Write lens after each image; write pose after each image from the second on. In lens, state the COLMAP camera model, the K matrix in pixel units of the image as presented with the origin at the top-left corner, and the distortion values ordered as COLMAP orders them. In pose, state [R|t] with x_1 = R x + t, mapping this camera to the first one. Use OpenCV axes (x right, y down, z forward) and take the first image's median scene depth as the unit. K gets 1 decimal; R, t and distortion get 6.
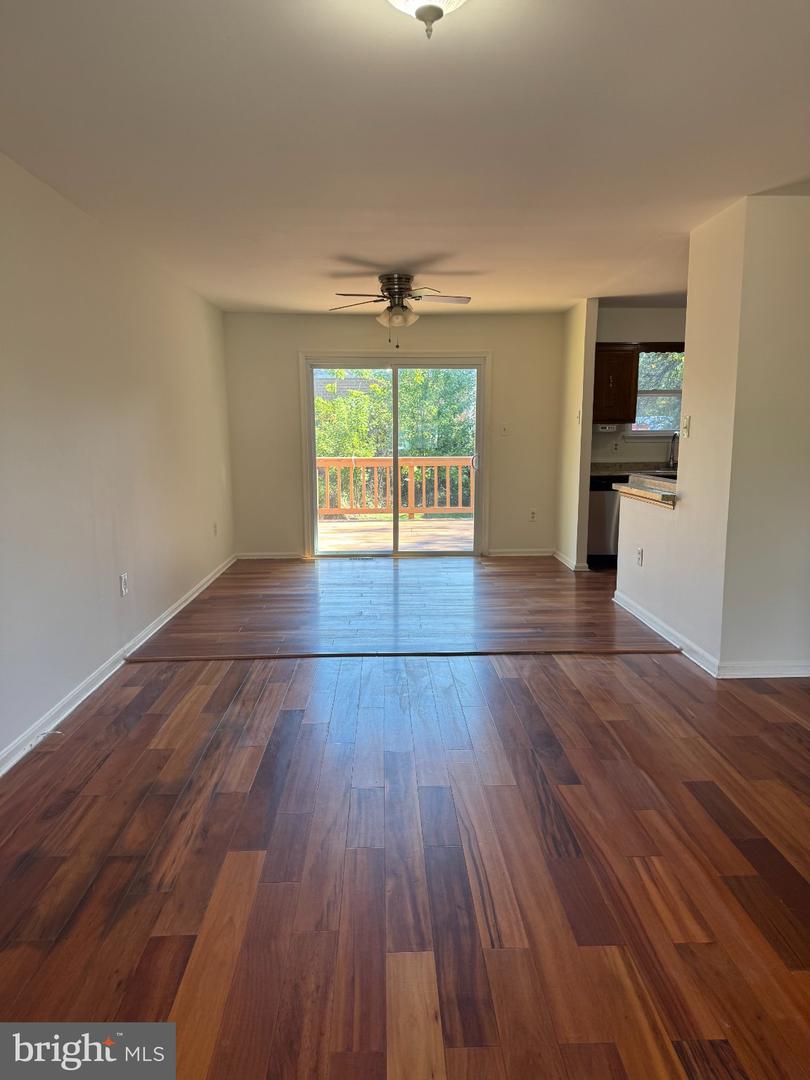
lens RADIAL K [[760.8, 0, 405.0], [0, 760.8, 540.0], [0, 0, 1]] dist [0.086021, -0.116529]
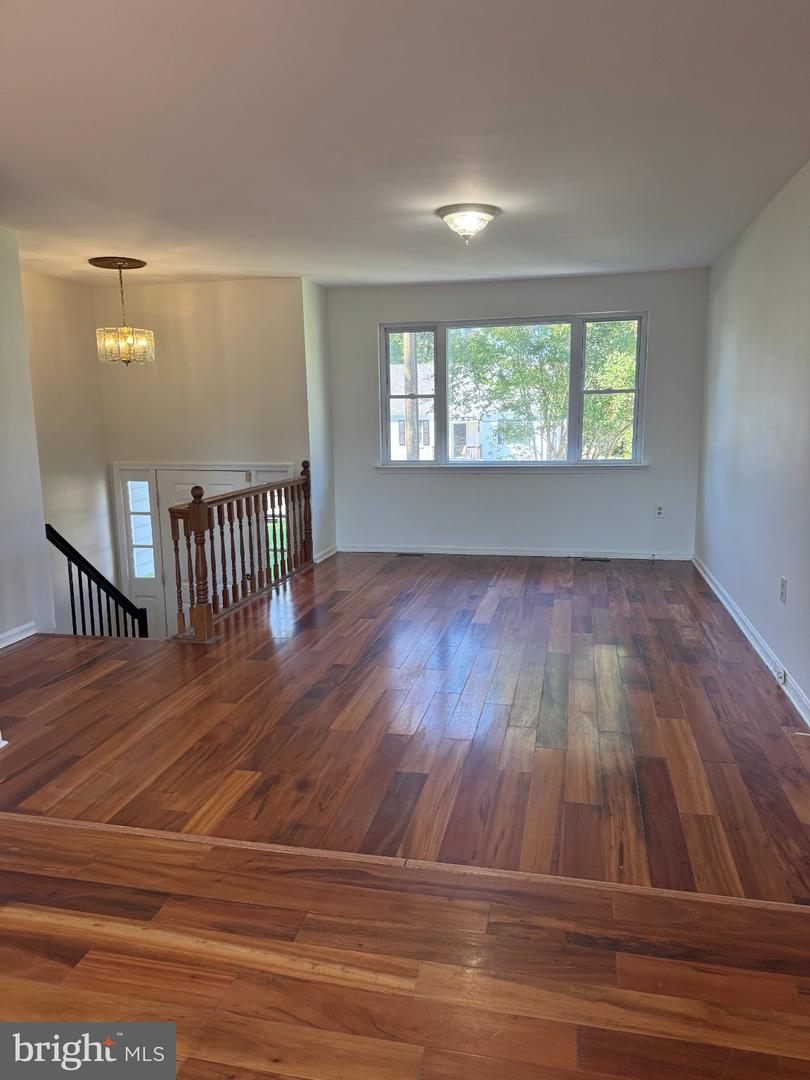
lens RADIAL K [[760.8, 0, 405.0], [0, 760.8, 540.0], [0, 0, 1]] dist [0.086021, -0.116529]
pose [[-0.967681, -0.022758, 0.251148, -0.198453], [0.057159, 0.950205, 0.306339, -0.260604], [-0.245613, 0.310794, -0.918194, 1.739039]]
